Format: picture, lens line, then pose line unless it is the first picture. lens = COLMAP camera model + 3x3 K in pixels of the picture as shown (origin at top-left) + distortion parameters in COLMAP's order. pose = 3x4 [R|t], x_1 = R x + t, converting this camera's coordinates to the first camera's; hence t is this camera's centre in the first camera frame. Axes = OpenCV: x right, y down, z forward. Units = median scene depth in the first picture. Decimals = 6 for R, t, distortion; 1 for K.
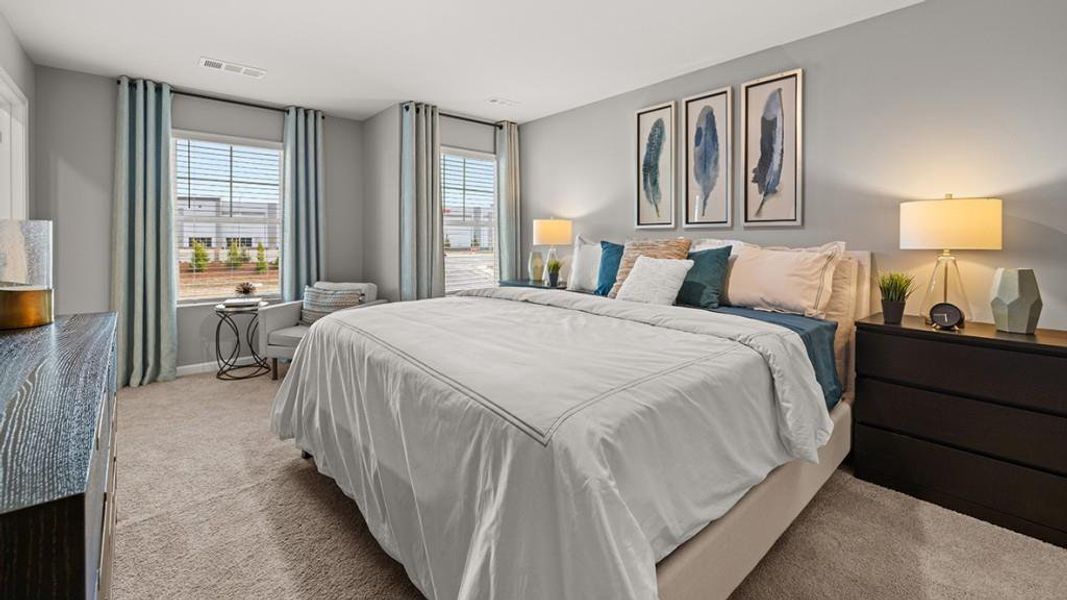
lens RADIAL K [[436.7, 0, 533.3], [0, 436.7, 228.9], [0, 0, 1]] dist [0.000502, 0.000069]
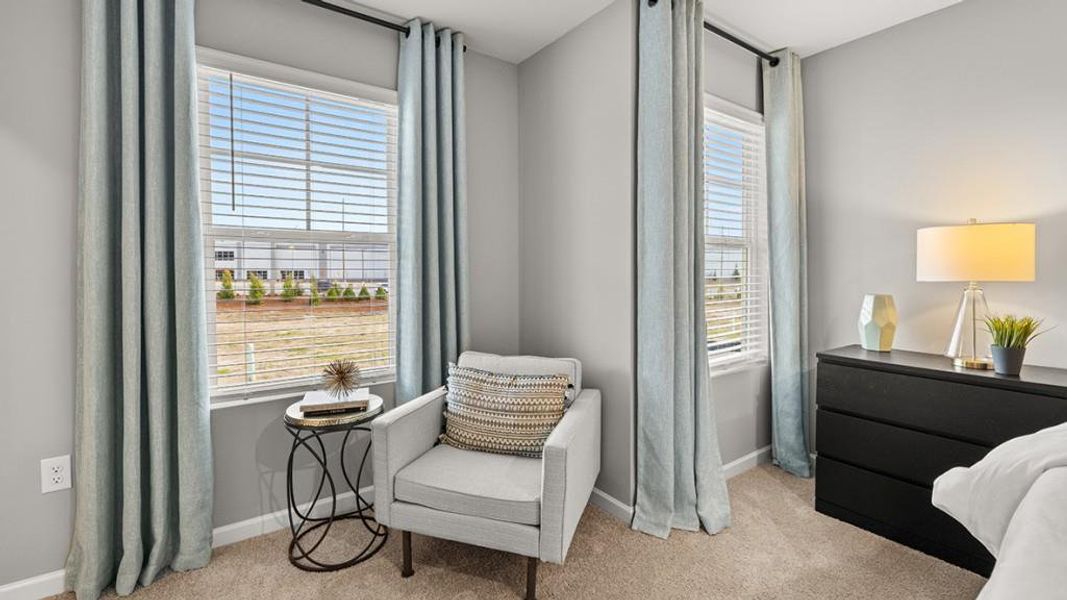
lens RADIAL K [[443.7, 0, 534.2], [0, 443.7, 258.3], [0, 0, 1]] dist [-0.001956, -0.000146]
pose [[0.995688, -0.010793, -0.092139, -0.386272], [0.010648, 0.999941, -0.002062, 0.010325], [0.092156, 0.001072, 0.995744, 0.510557]]
